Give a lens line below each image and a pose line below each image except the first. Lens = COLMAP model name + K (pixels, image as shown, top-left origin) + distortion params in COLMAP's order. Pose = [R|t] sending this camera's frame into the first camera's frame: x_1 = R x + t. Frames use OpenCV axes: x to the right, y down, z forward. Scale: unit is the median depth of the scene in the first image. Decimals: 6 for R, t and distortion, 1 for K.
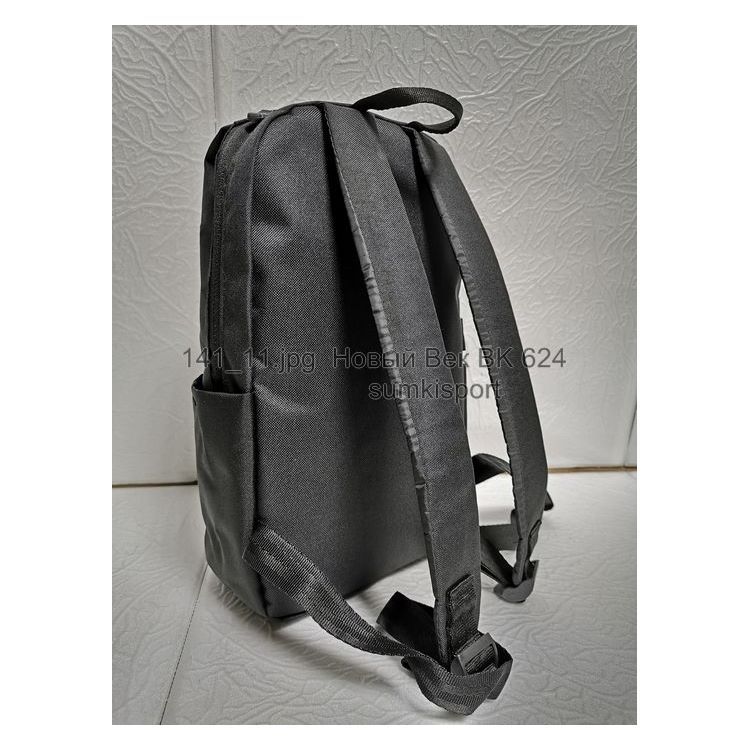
lens RADIAL K [[555.2, 0, 373.2], [0, 555.2, 375.5], [0, 0, 1]] dist [-0.000262, -0.008113]
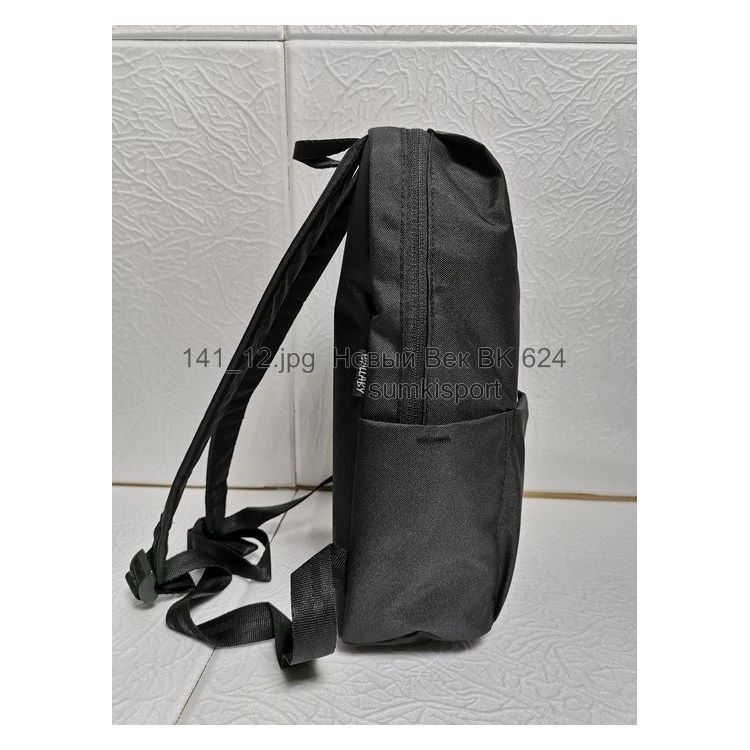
lens RADIAL K [[555.8, 0, 375.0], [0, 555.8, 375.0], [0, 0, 1]] dist [0.012991, -0.028271]
pose [[0.983180, 0.019319, -0.181612, 0.104415], [-0.028954, 0.998302, -0.050550, 0.023176], [0.180327, 0.054958, 0.982070, -0.062030]]
